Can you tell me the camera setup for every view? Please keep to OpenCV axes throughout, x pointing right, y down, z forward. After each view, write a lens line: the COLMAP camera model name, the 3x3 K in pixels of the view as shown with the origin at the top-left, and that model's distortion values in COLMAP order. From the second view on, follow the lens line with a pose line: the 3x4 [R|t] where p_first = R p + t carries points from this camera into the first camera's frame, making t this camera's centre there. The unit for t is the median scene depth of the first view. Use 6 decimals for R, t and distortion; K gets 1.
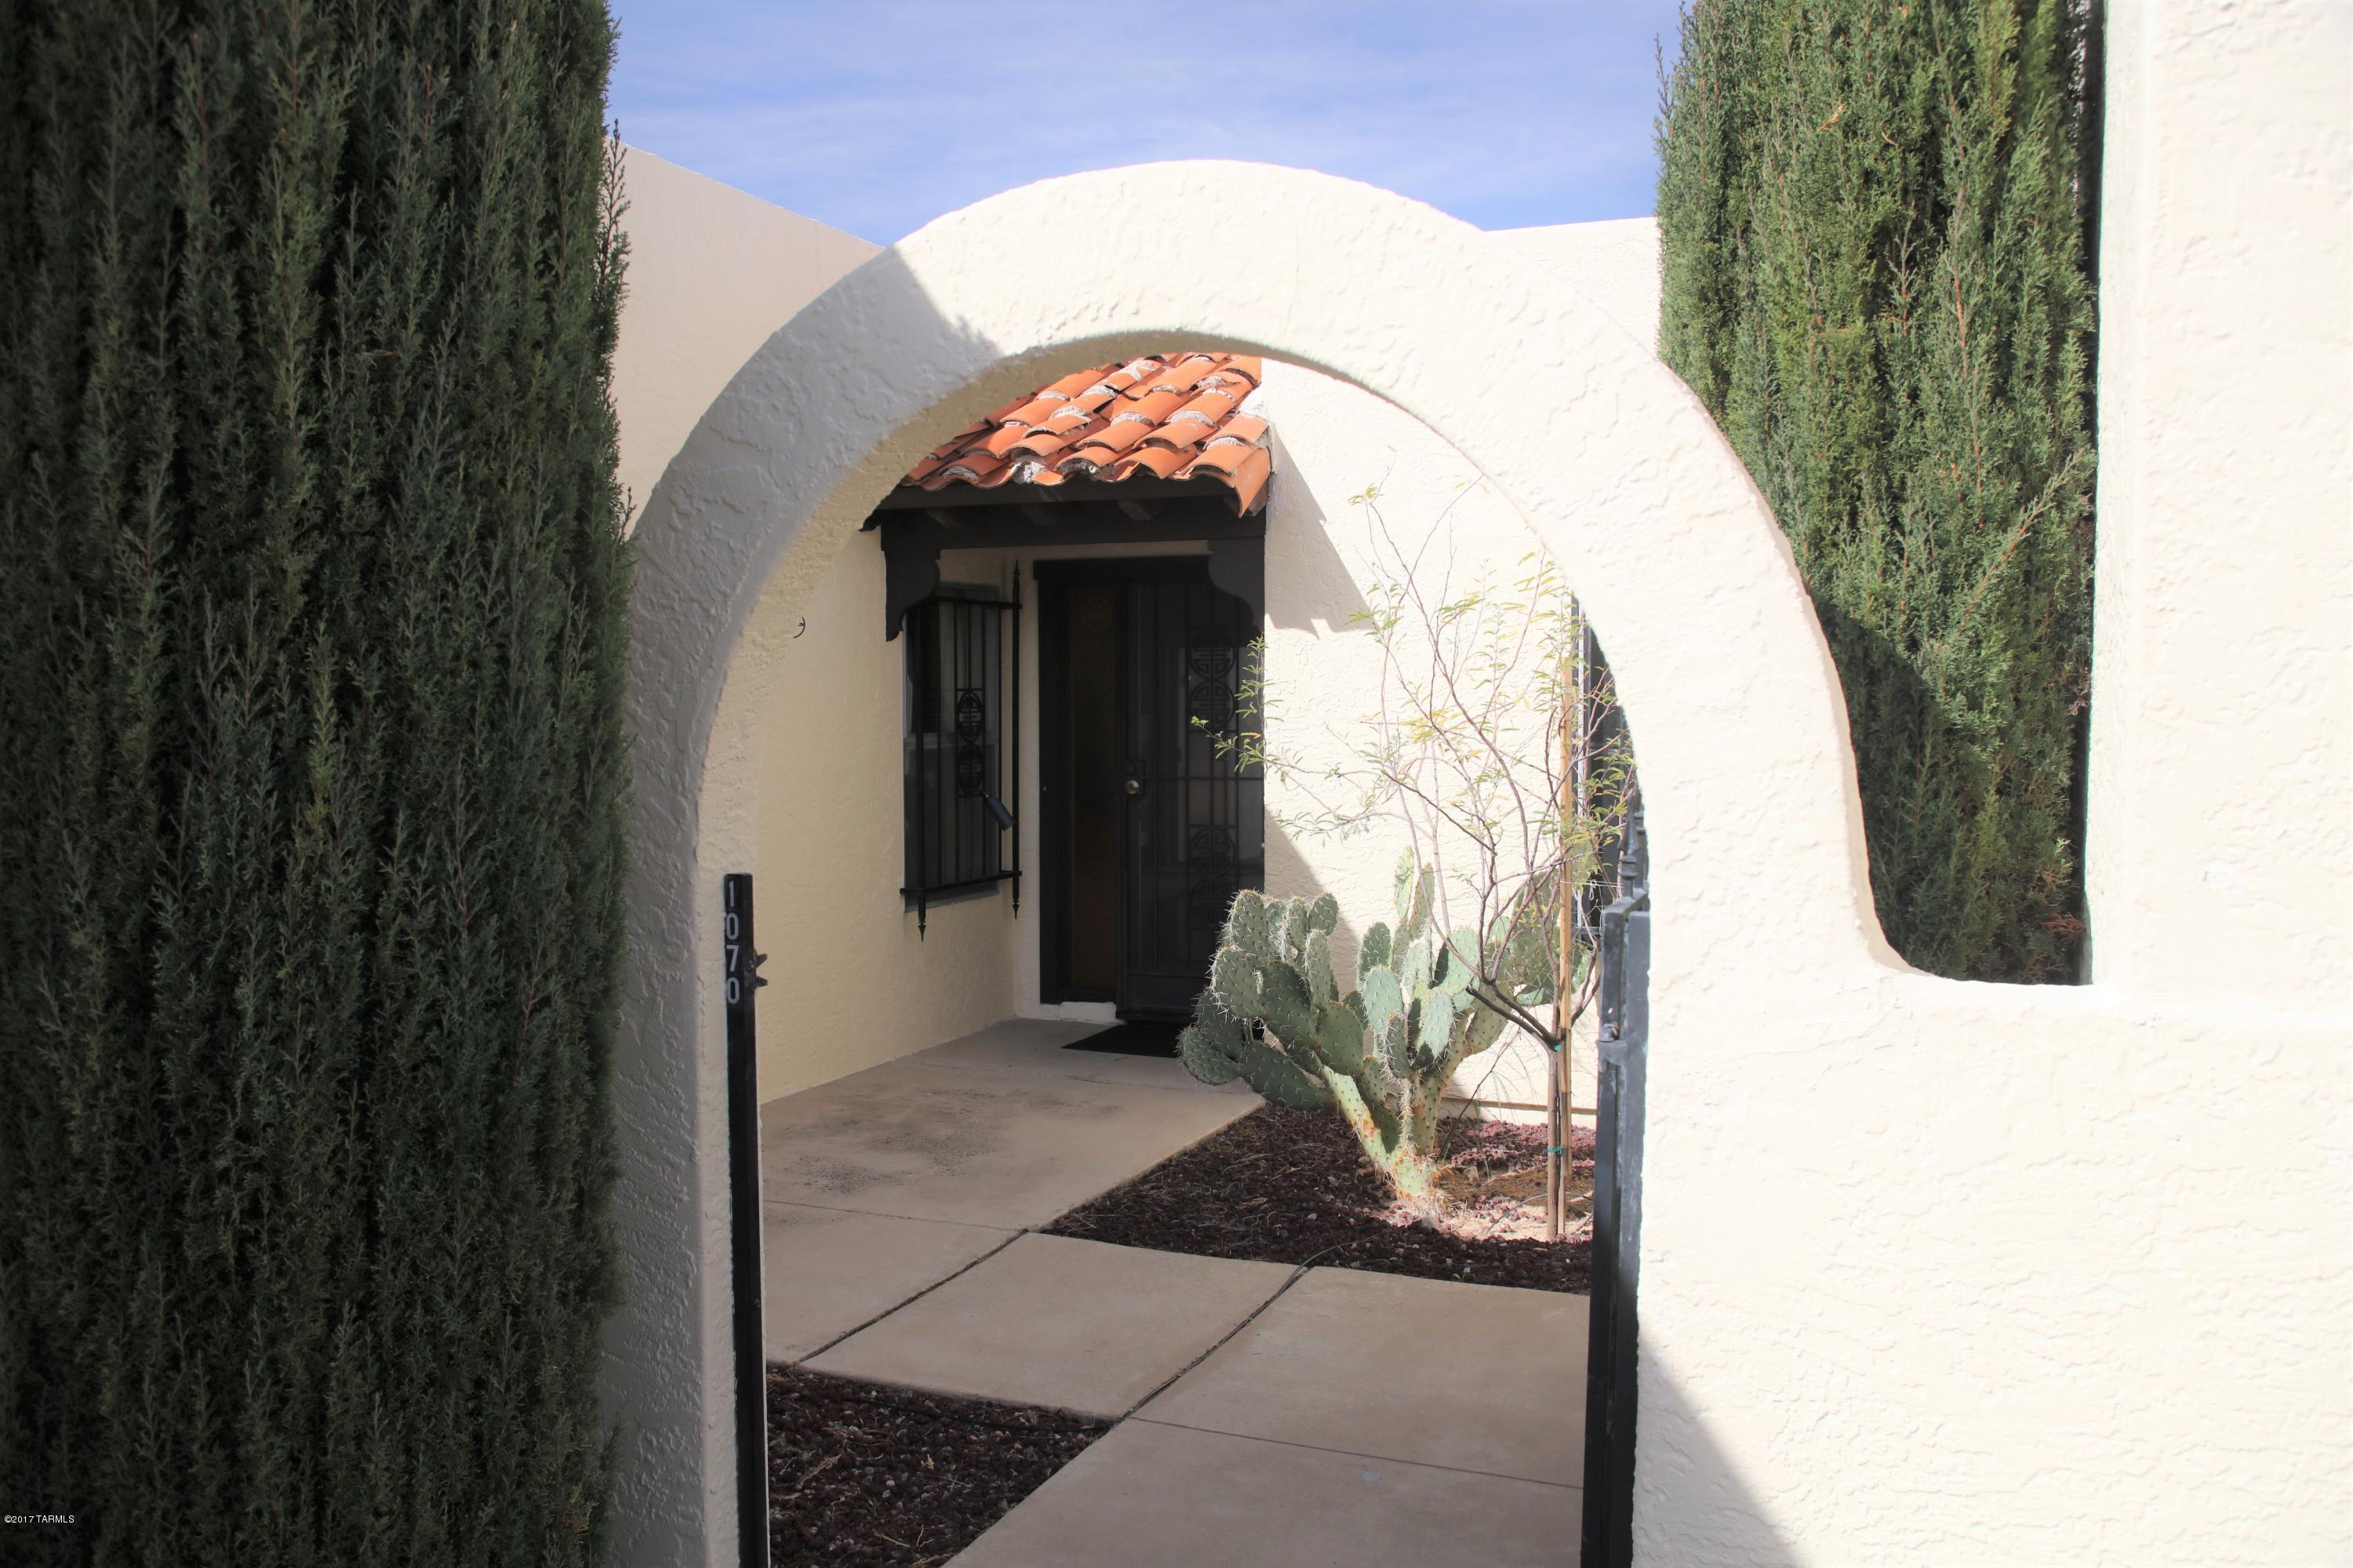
lens RADIAL K [[1900.8, 0, 1177.2], [0, 1900.8, 786.8], [0, 0, 1]] dist [-0.056561, 0.001612]
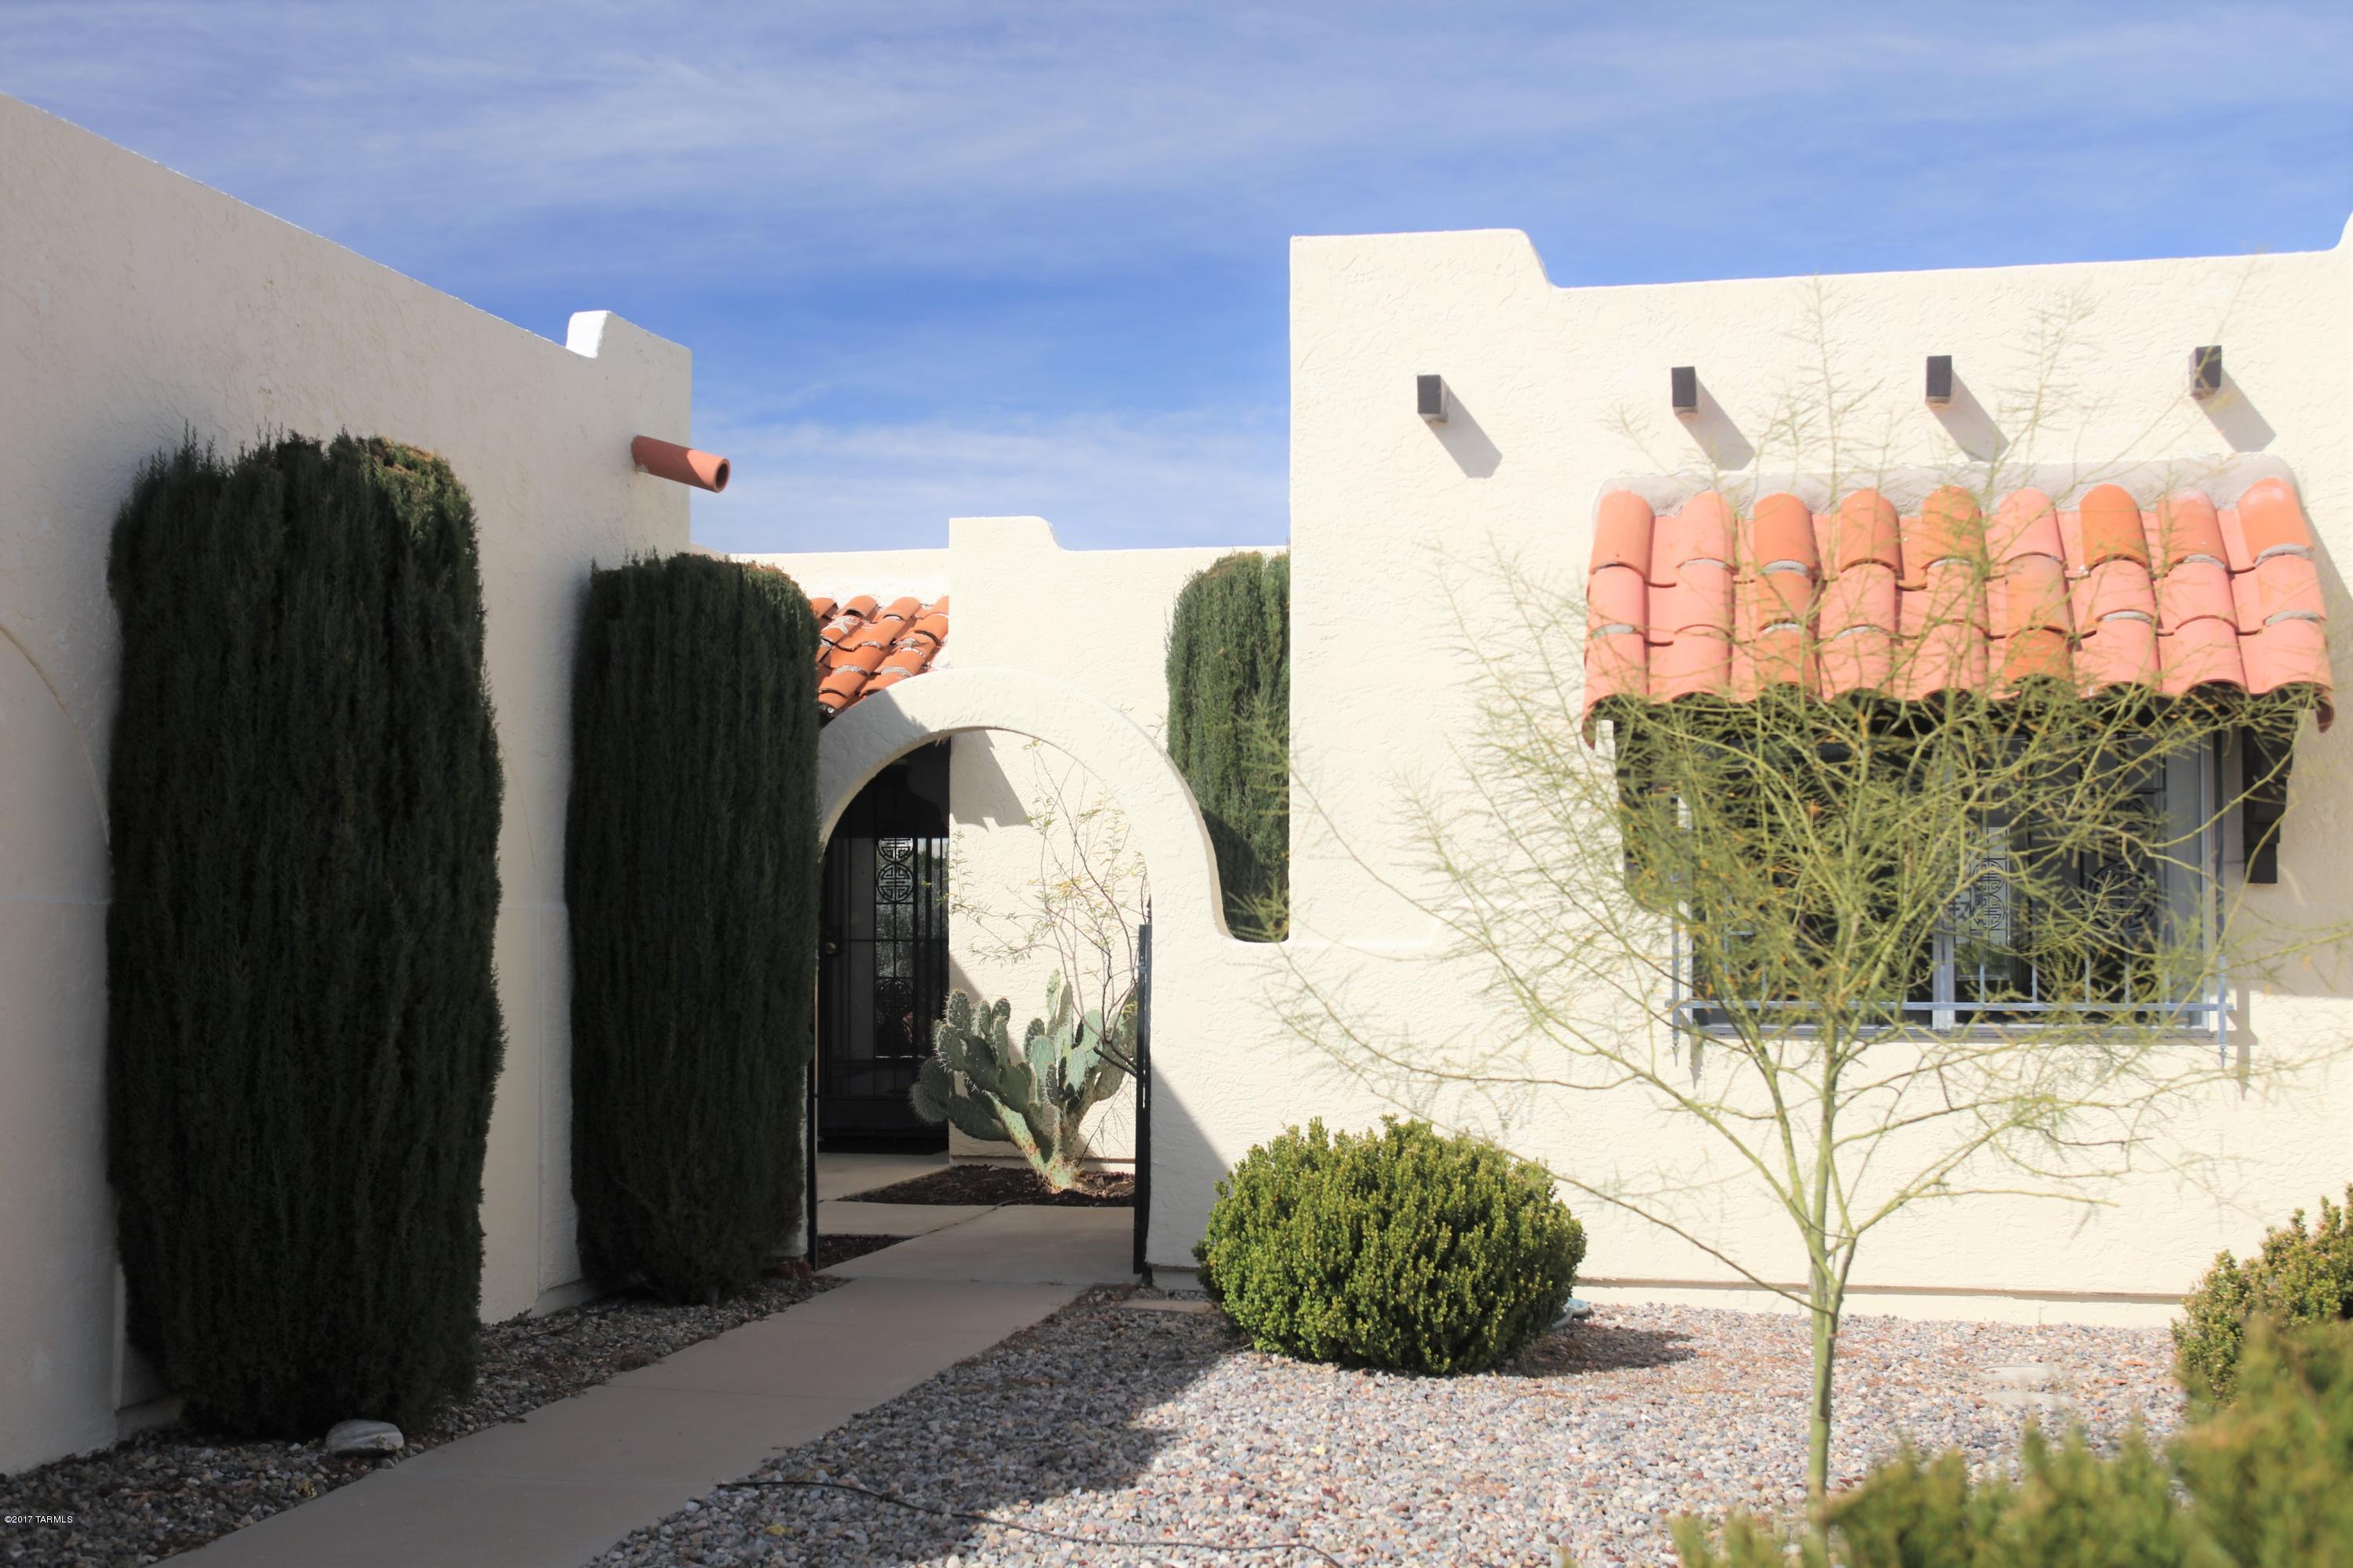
lens RADIAL K [[2984.2, 0, 1176.2], [0, 2984.2, 791.3], [0, 0, 1]] dist [0.006386, 0.000000]
pose [[0.984123, 0.008847, 0.177269, -0.230134], [0.007162, 0.995964, -0.089467, 0.115631], [-0.177345, 0.089316, 0.980087, -1.512817]]
